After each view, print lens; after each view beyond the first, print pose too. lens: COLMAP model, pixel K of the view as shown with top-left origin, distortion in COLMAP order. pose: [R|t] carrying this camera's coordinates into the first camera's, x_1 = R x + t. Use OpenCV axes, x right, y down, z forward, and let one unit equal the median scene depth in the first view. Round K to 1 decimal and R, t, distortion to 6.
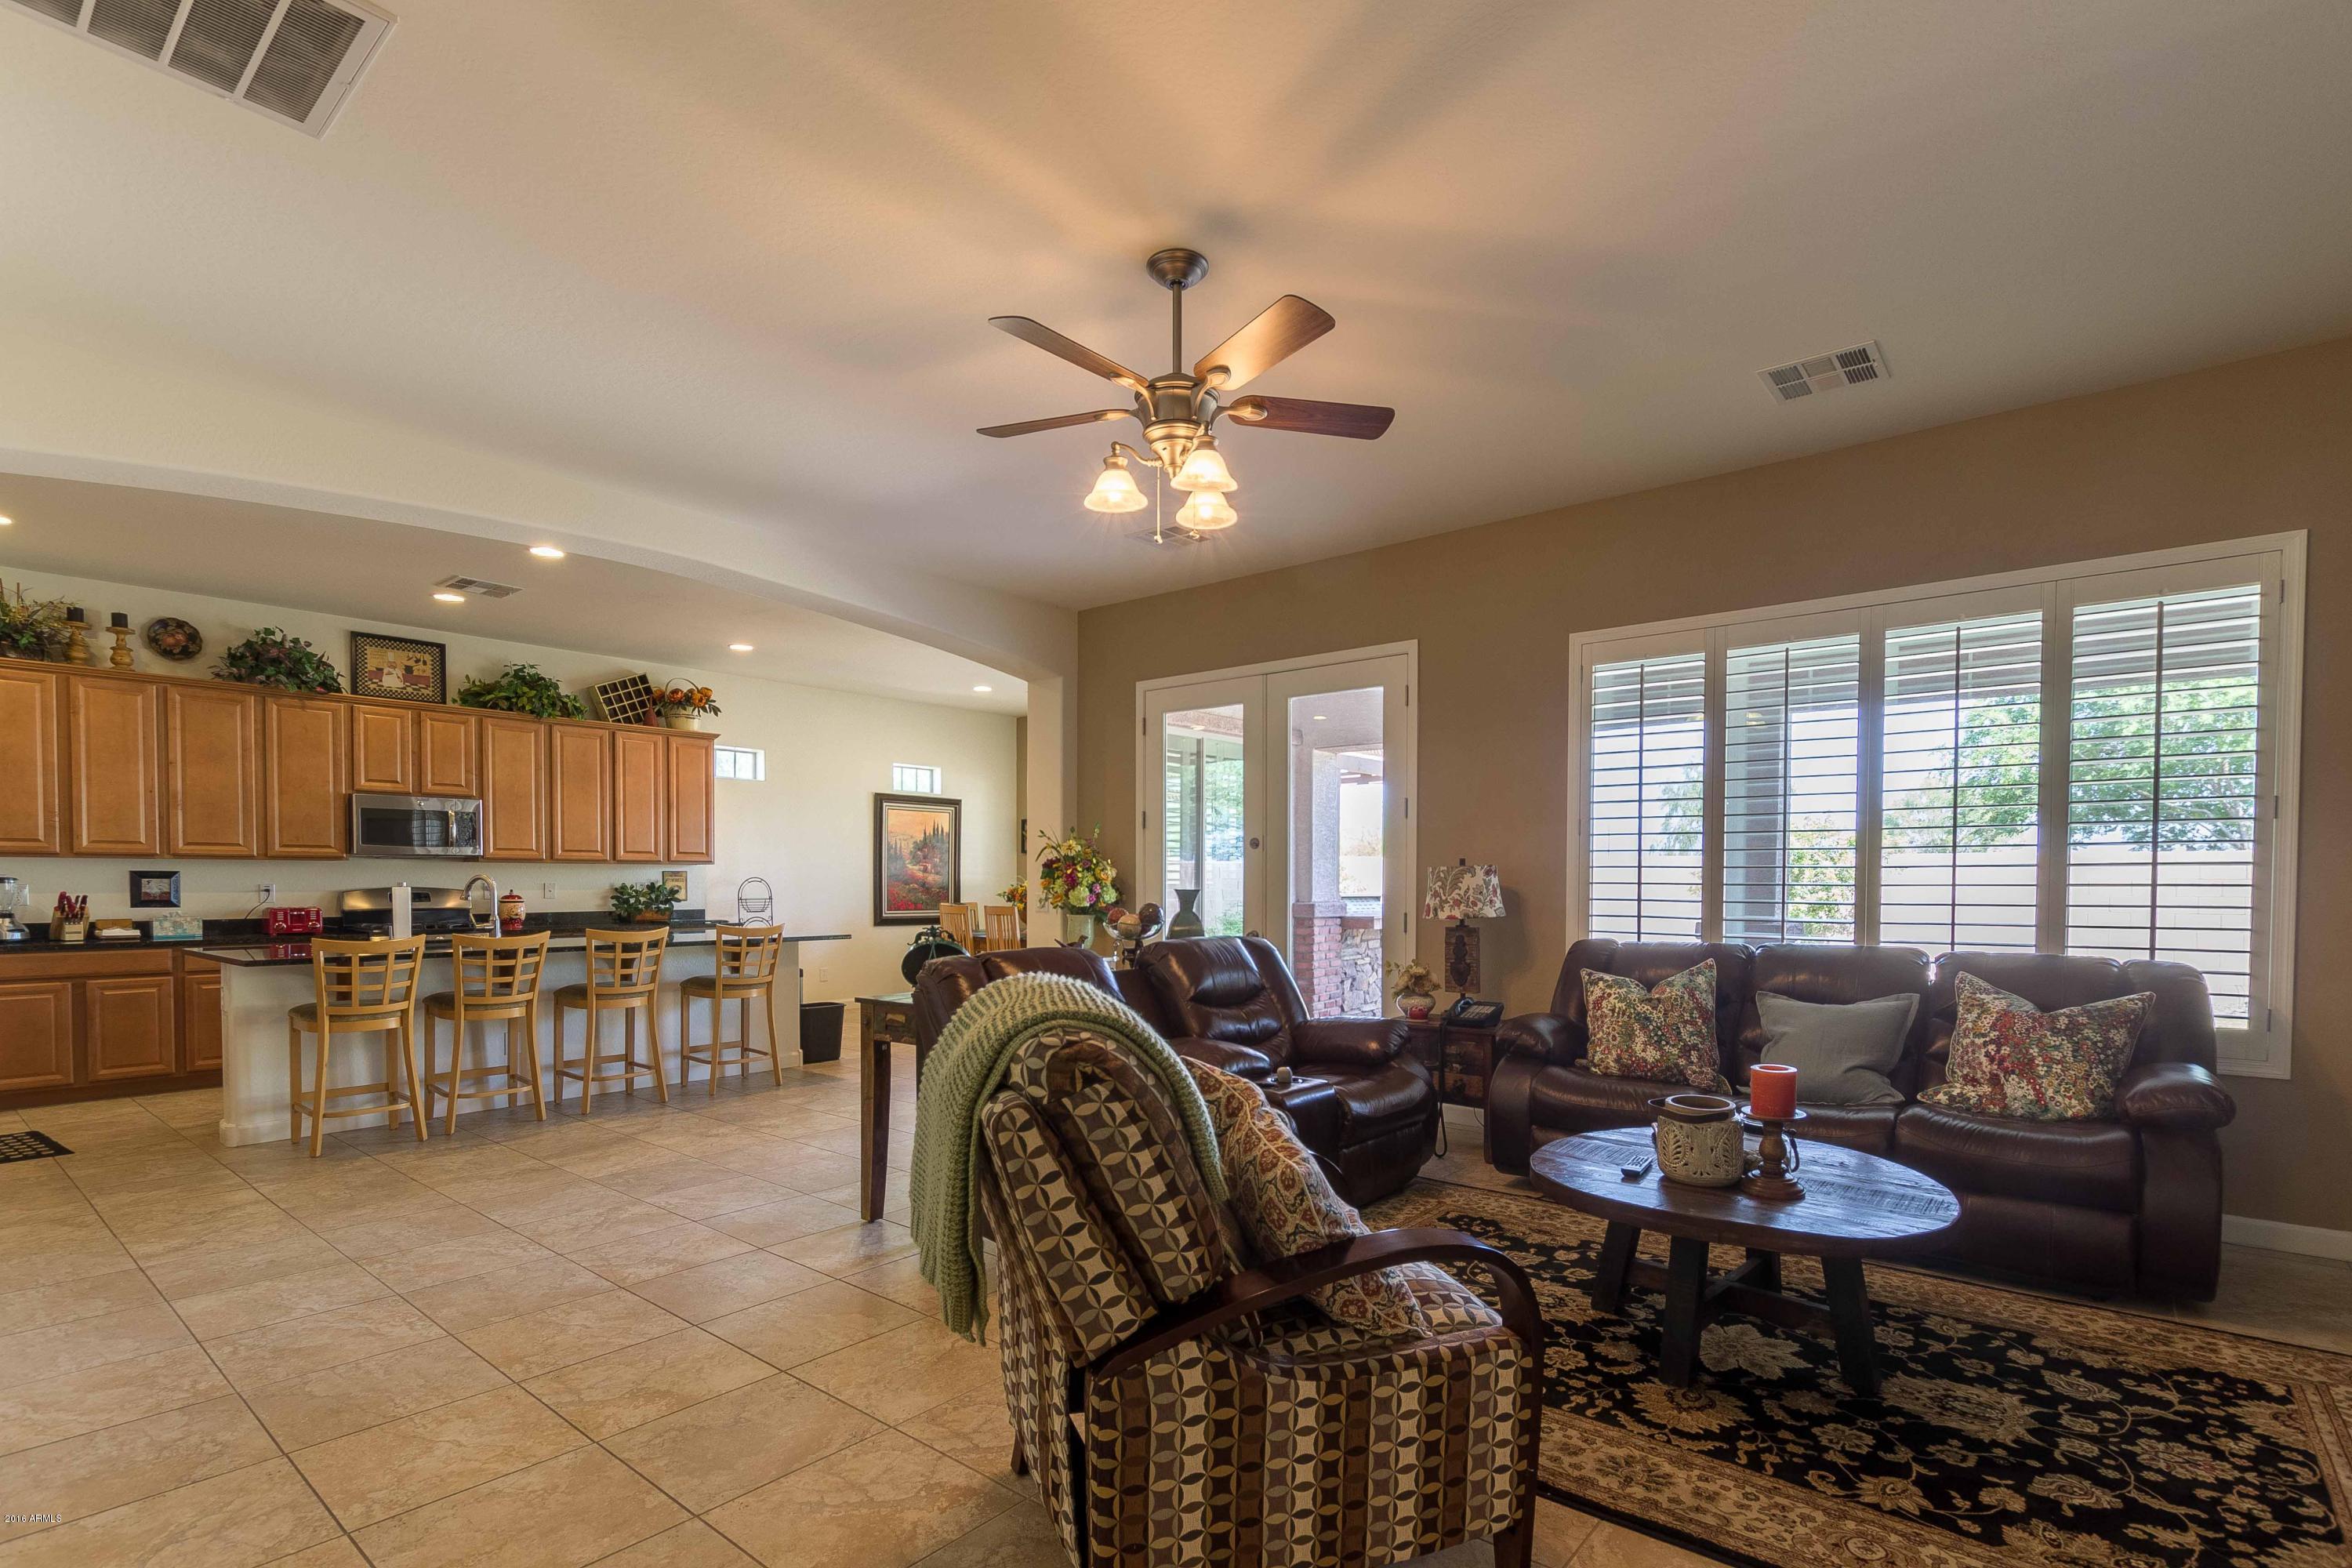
lens RADIAL K [[1102.0, 0, 1175.4], [0, 1102.0, 899.4], [0, 0, 1]] dist [-0.000293, -0.000290]
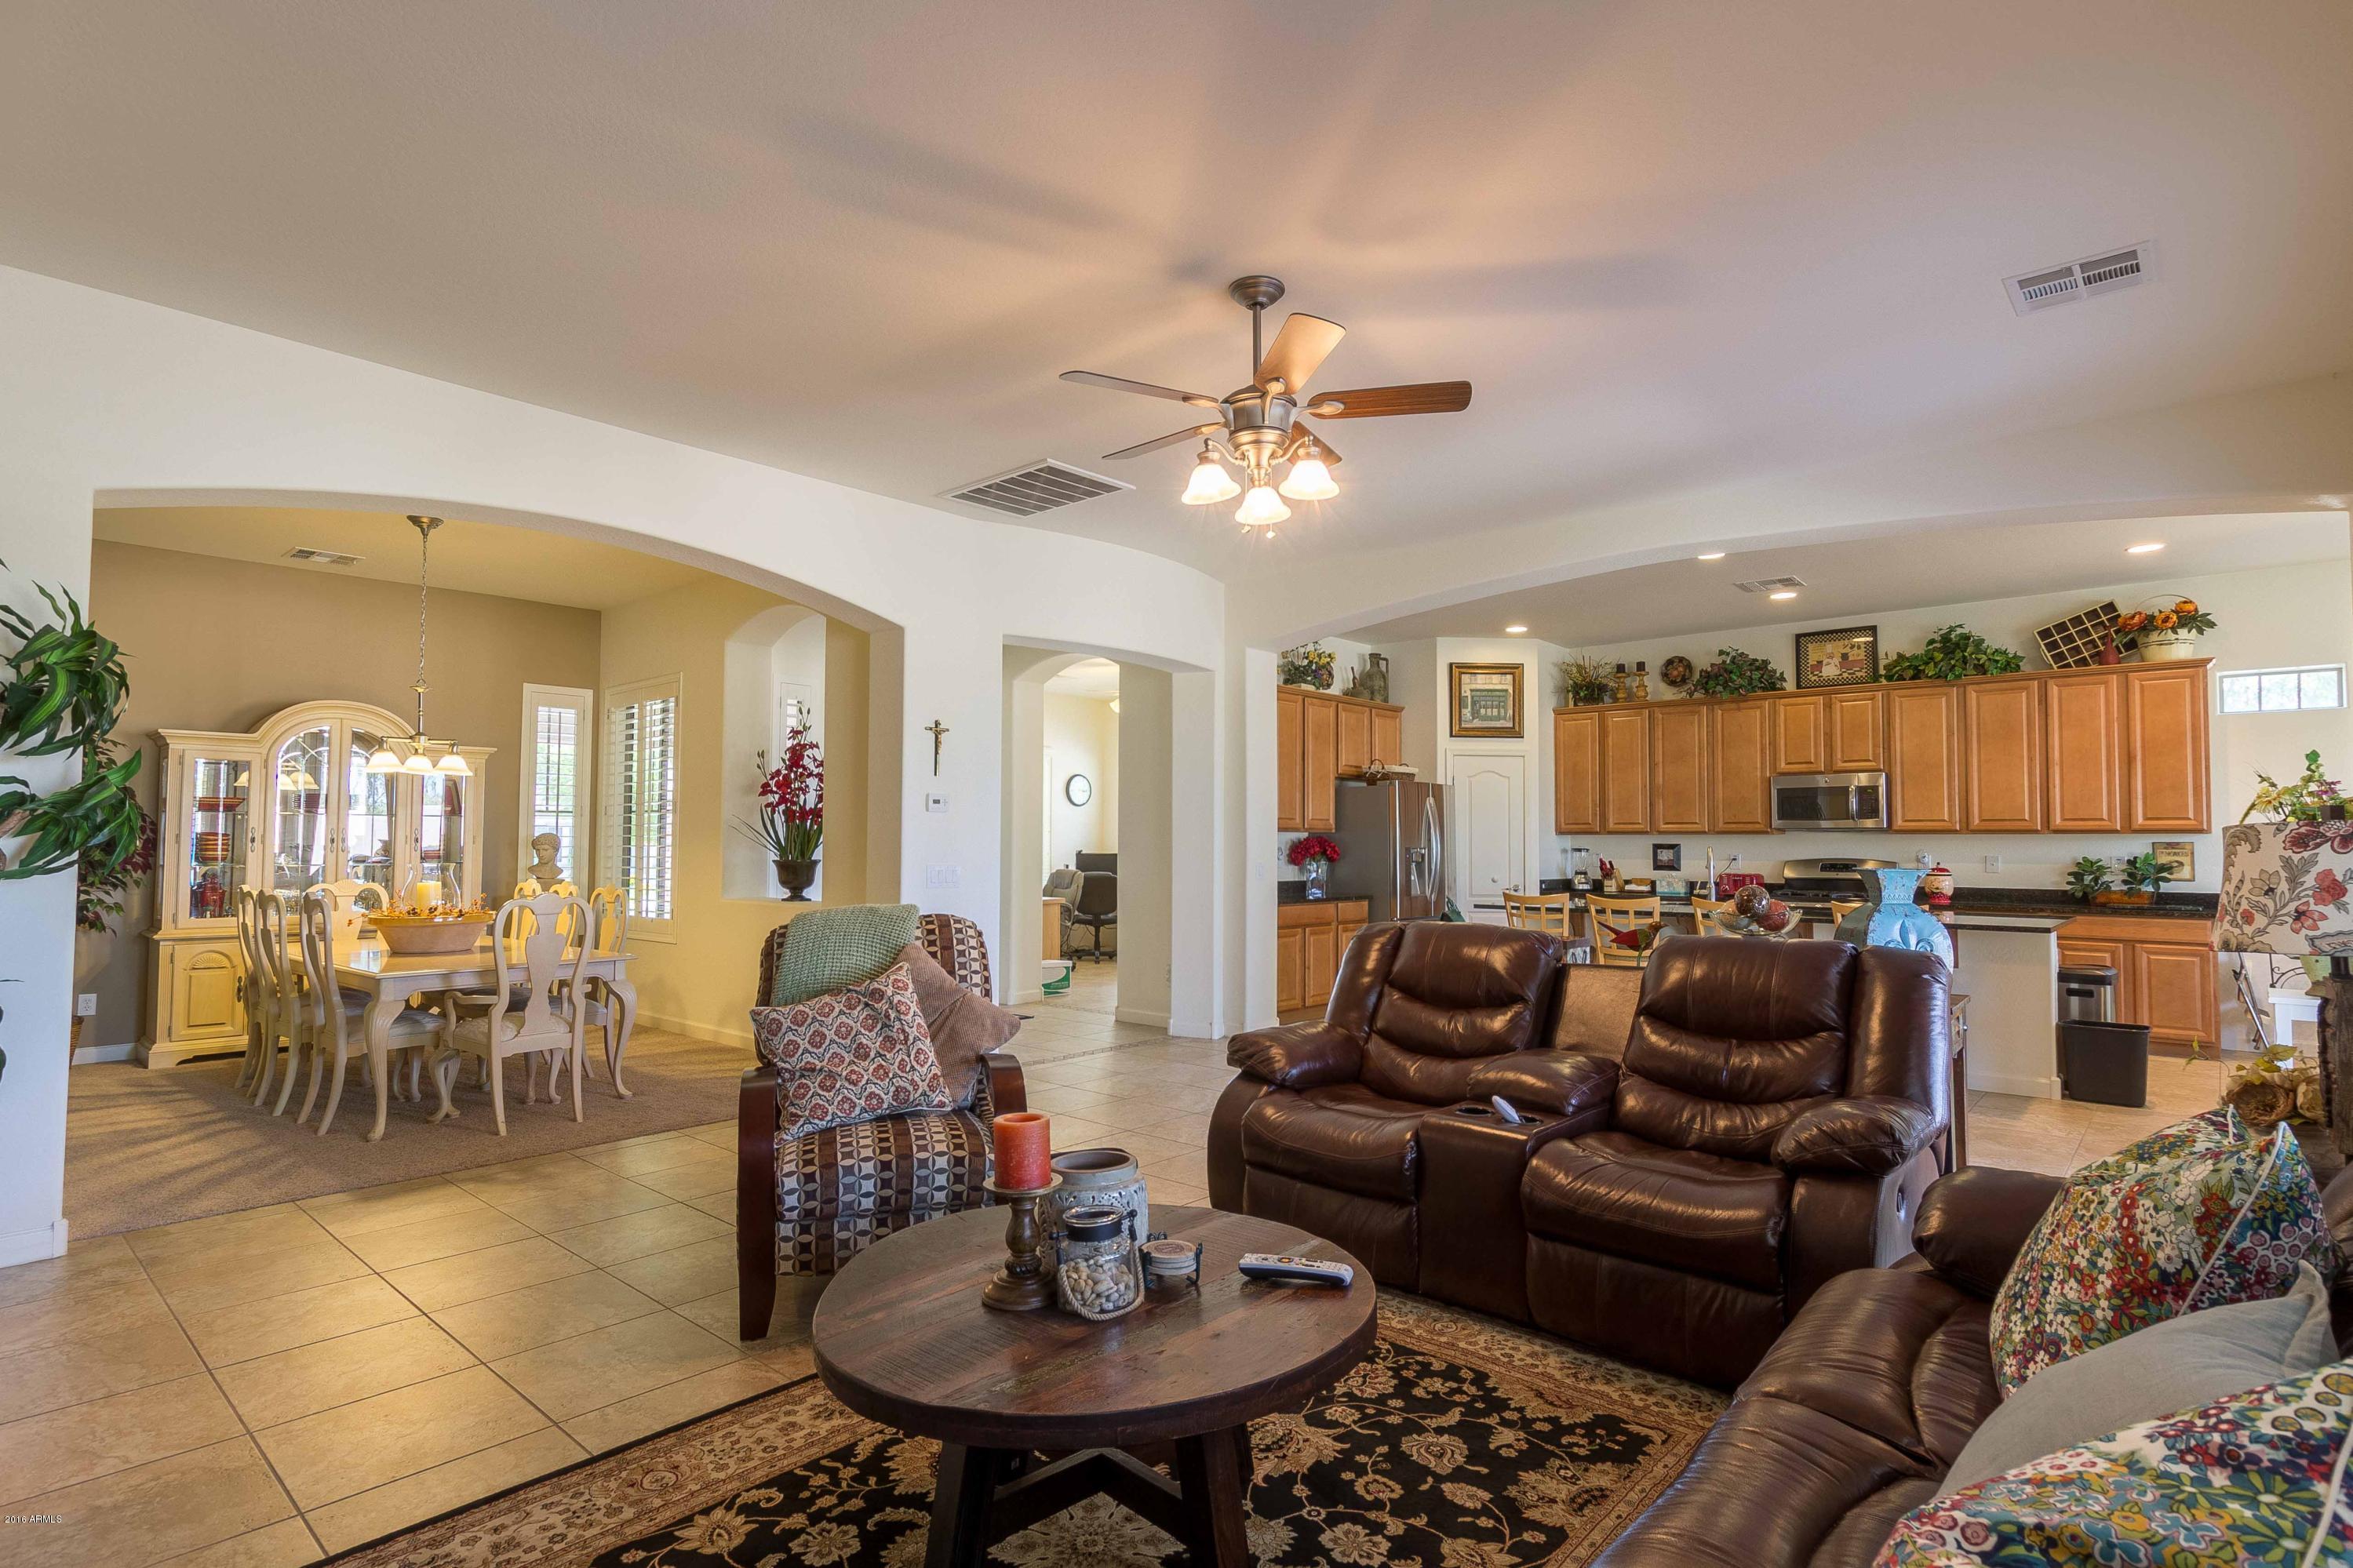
lens RADIAL K [[1151.3, 0, 1176.5], [0, 1151.3, 784.0], [0, 0, 1]] dist [0.000073, 0.000016]
pose [[-0.037070, -0.055122, -0.997791, 0.475521], [-0.022387, 0.998273, -0.054317, -0.008193], [0.999062, 0.020324, -0.038240, 0.414036]]
